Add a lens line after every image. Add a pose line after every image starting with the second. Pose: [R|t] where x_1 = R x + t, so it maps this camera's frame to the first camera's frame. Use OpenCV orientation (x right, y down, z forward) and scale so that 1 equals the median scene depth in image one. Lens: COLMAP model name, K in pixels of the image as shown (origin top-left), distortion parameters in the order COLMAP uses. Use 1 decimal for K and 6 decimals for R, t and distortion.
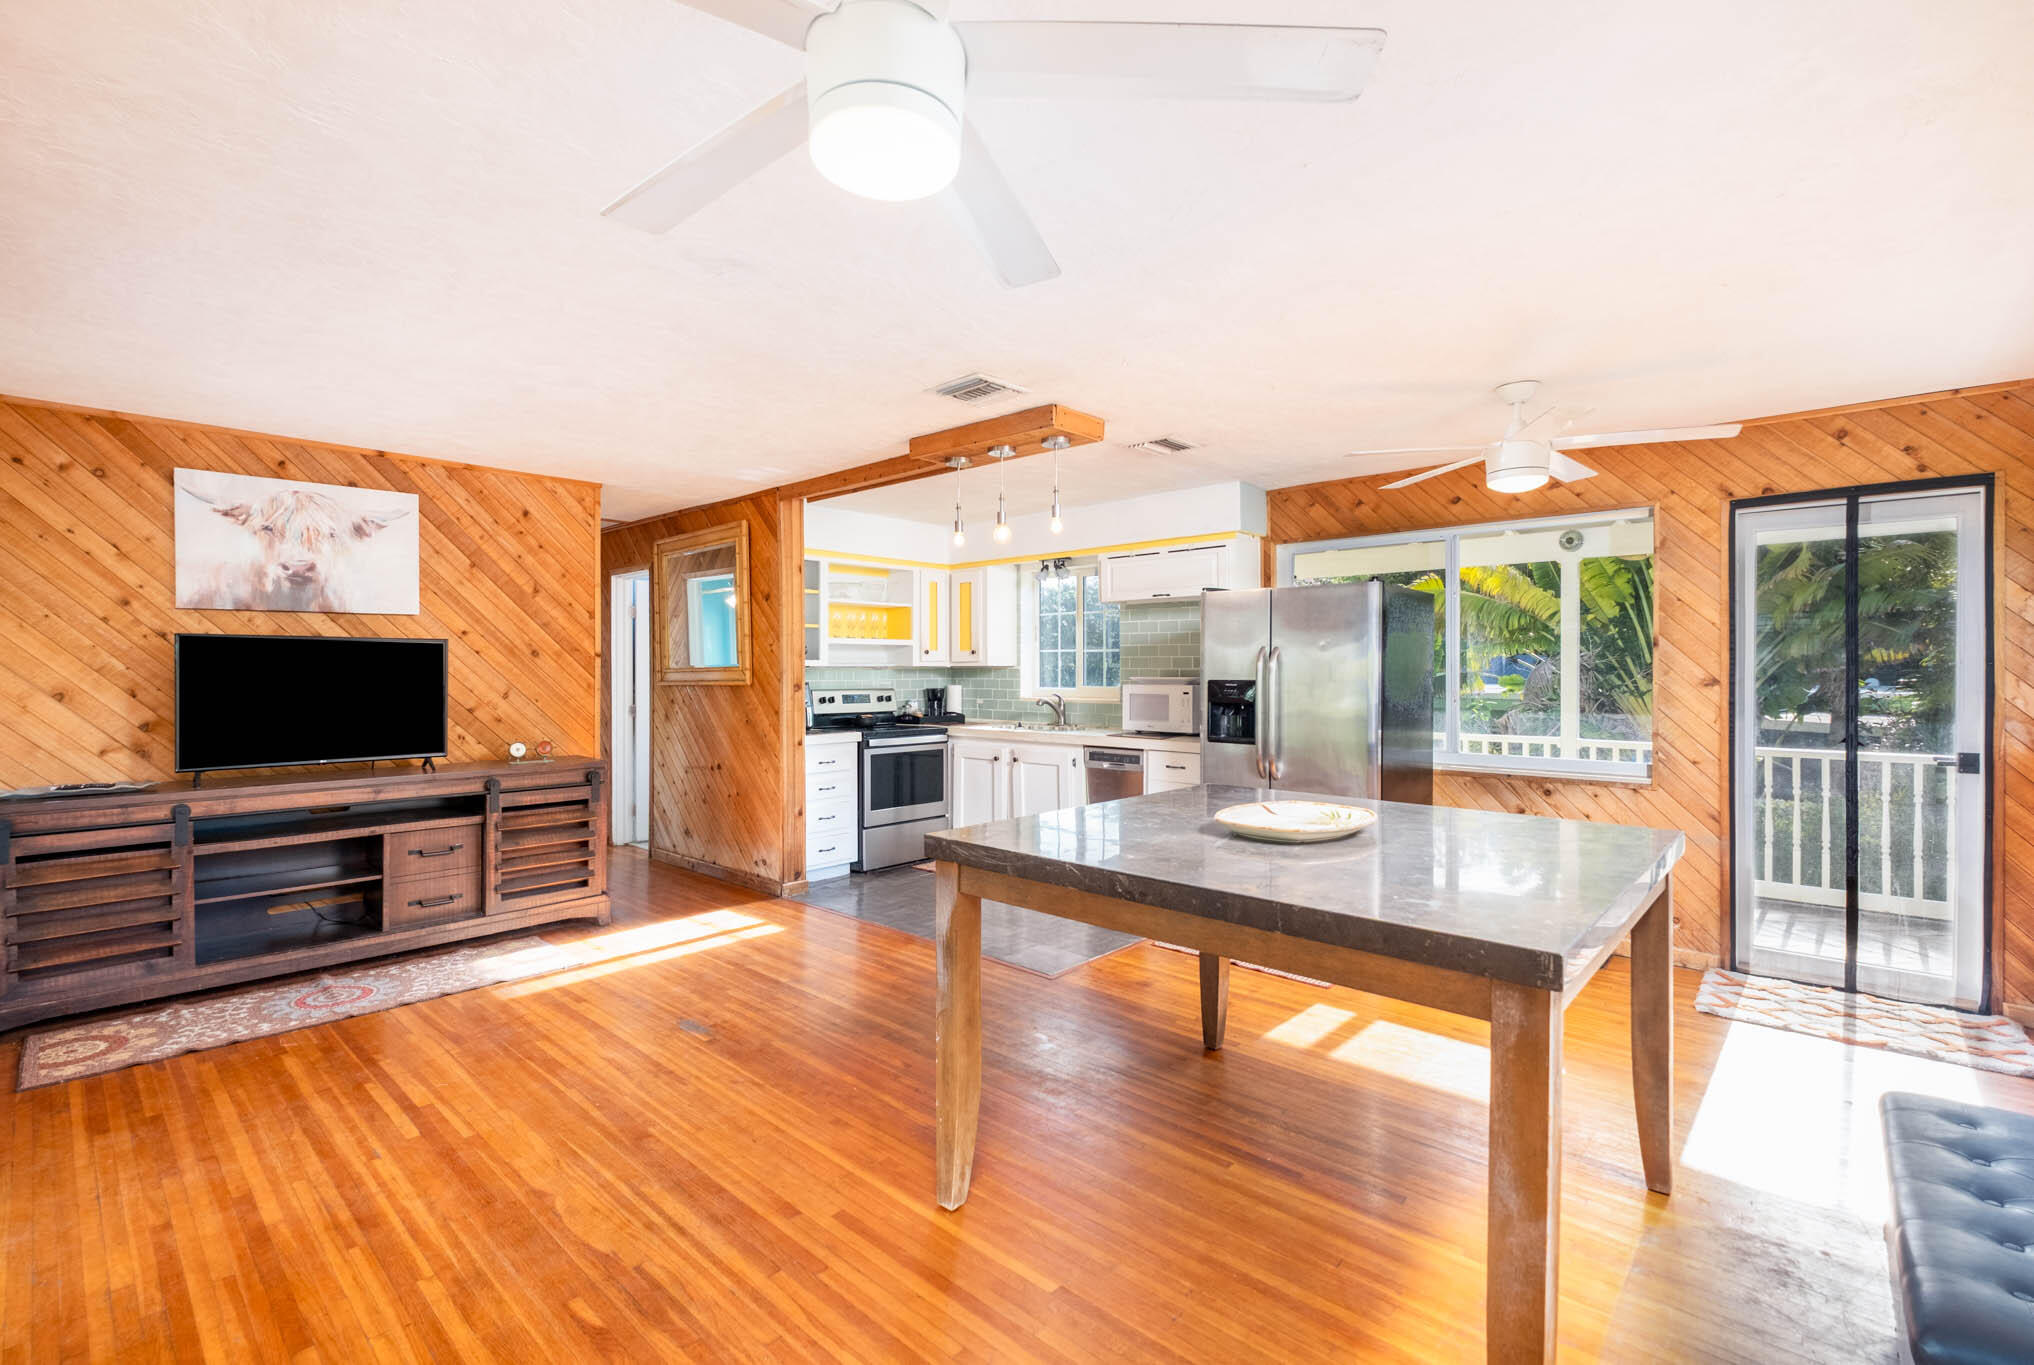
lens RADIAL K [[908.5, 0, 1010.5], [0, 908.5, 672.3], [0, 0, 1]] dist [0.005067, 0.000598]
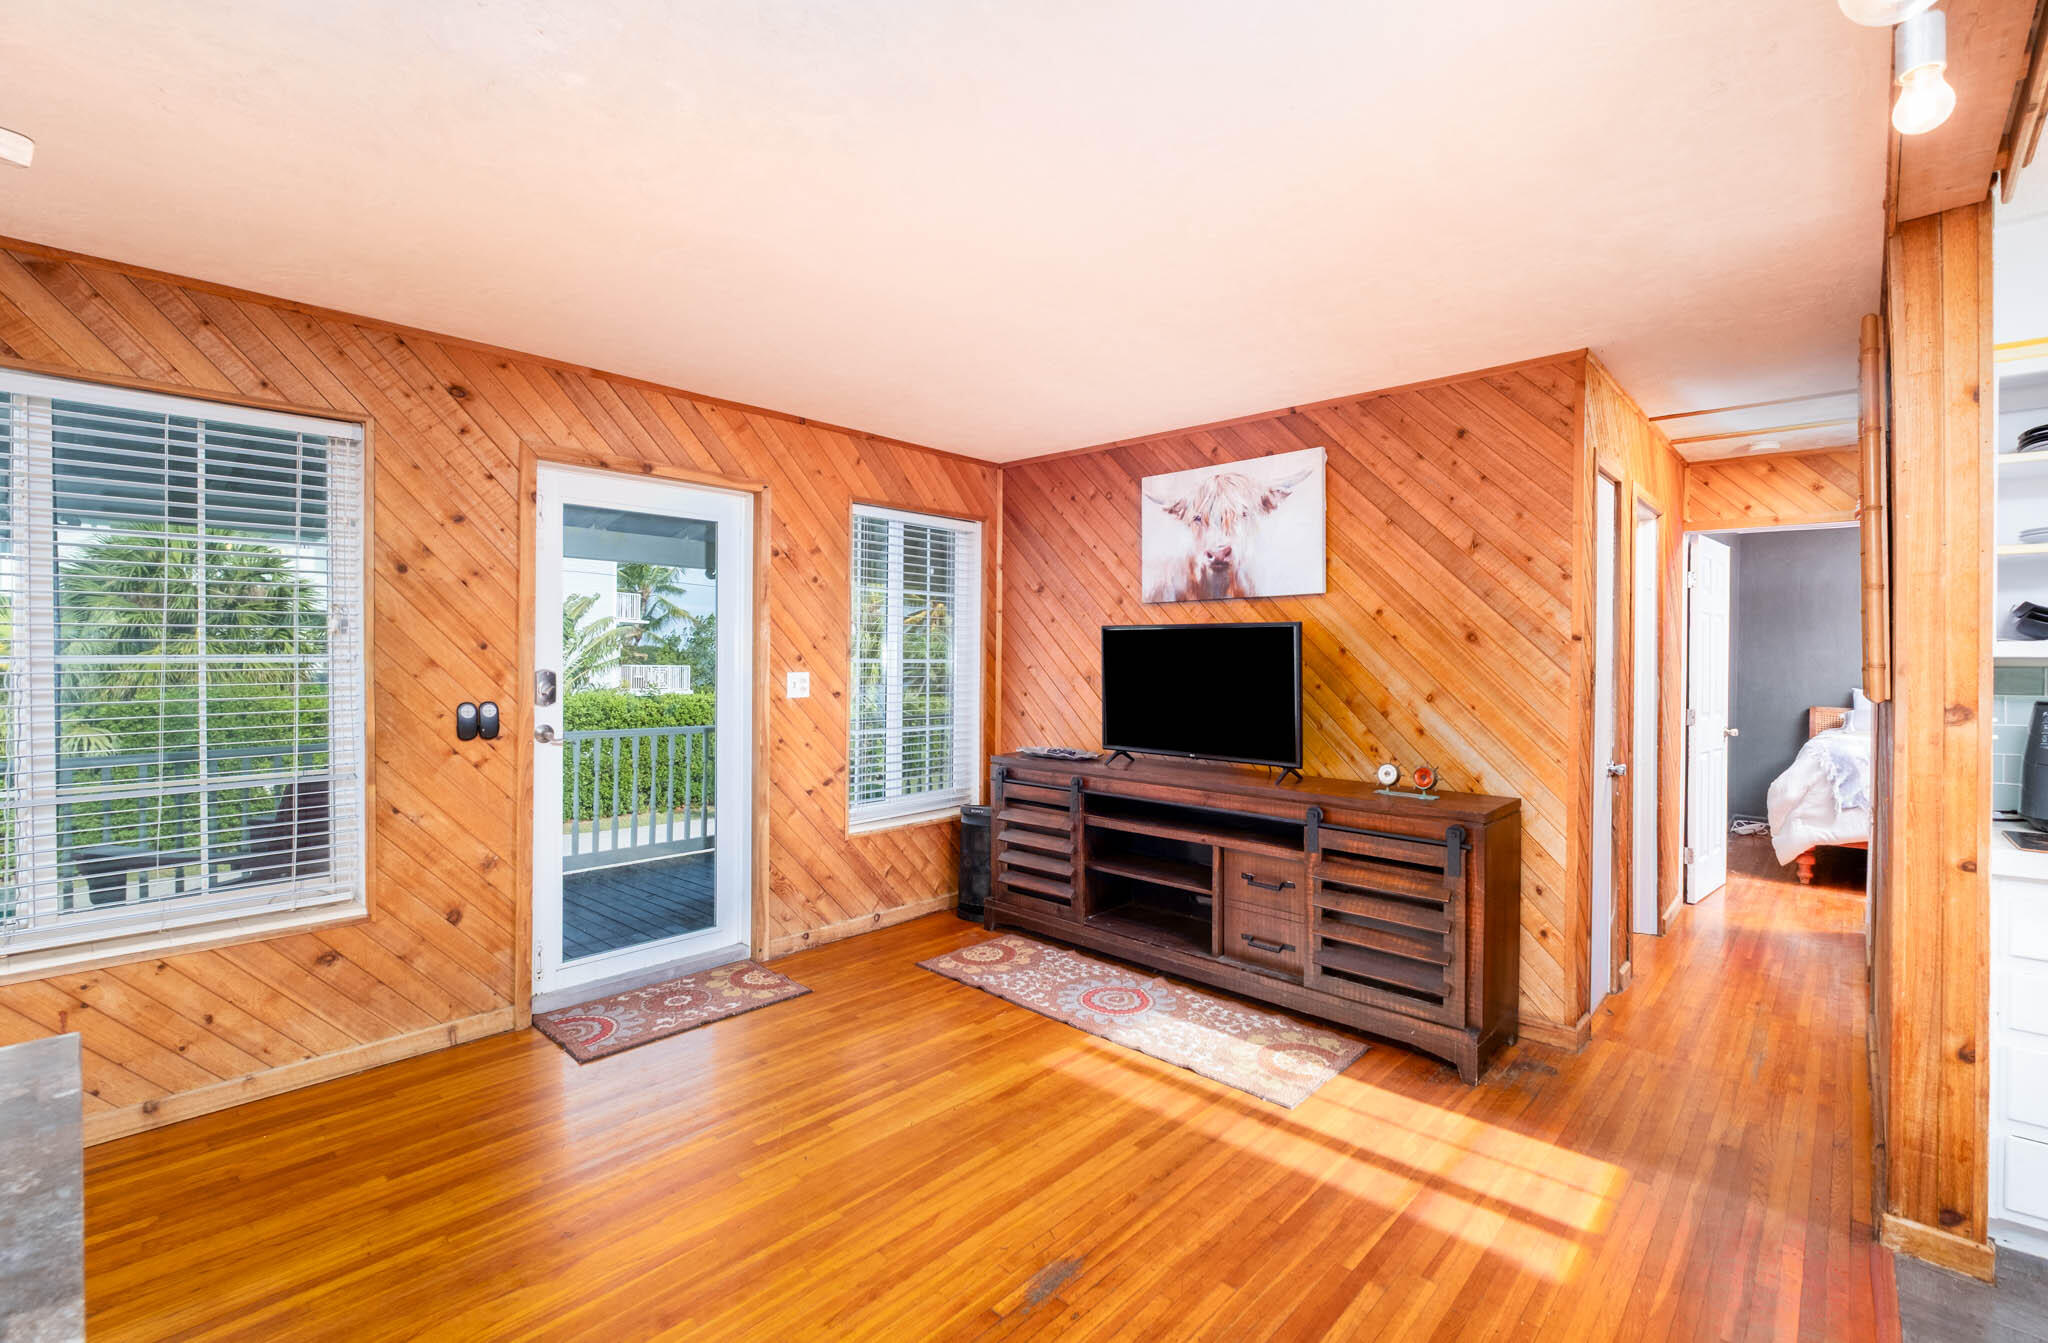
lens RADIAL K [[897.6, 0, 1017.0], [0, 897.6, 663.9], [0, 0, 1]] dist [0.002020, -0.001749]
pose [[-0.008895, 0.008716, -0.999922, 0.135983], [-0.011509, 0.999895, 0.008819, -0.002962], [0.999894, 0.011586, -0.008794, 0.615937]]
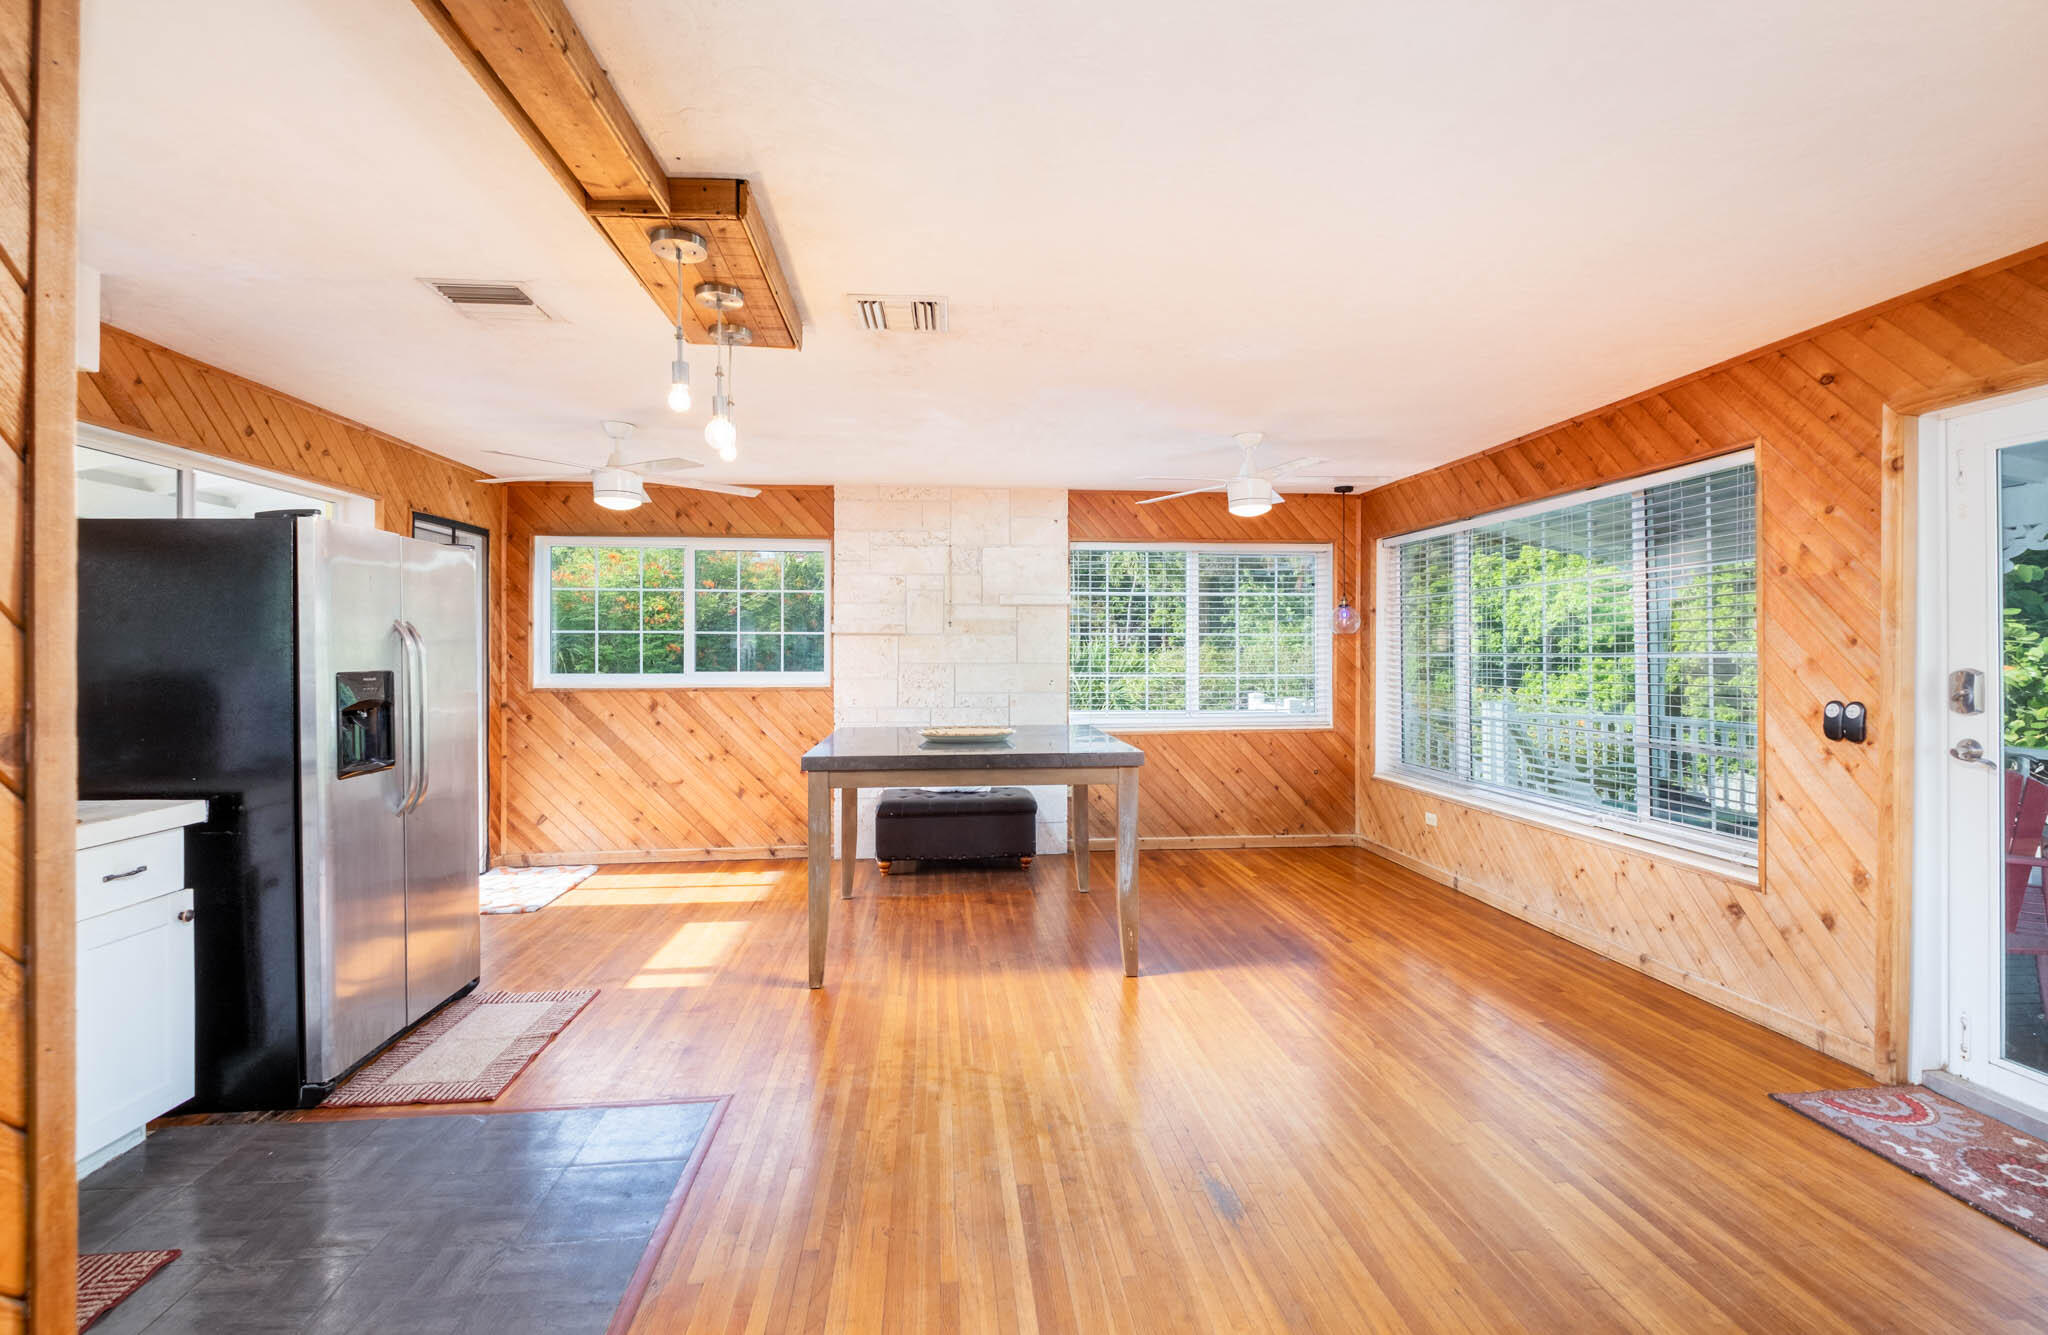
lens RADIAL K [[890.9, 0, 1016.3], [0, 890.9, 660.4], [0, 0, 1]] dist [-0.002237, -0.000226]
pose [[-0.745444, -0.002613, 0.666563, -0.418893], [0.006479, 0.999917, 0.011166, -0.002622], [-0.666537, 0.012643, -0.745365, 0.989522]]
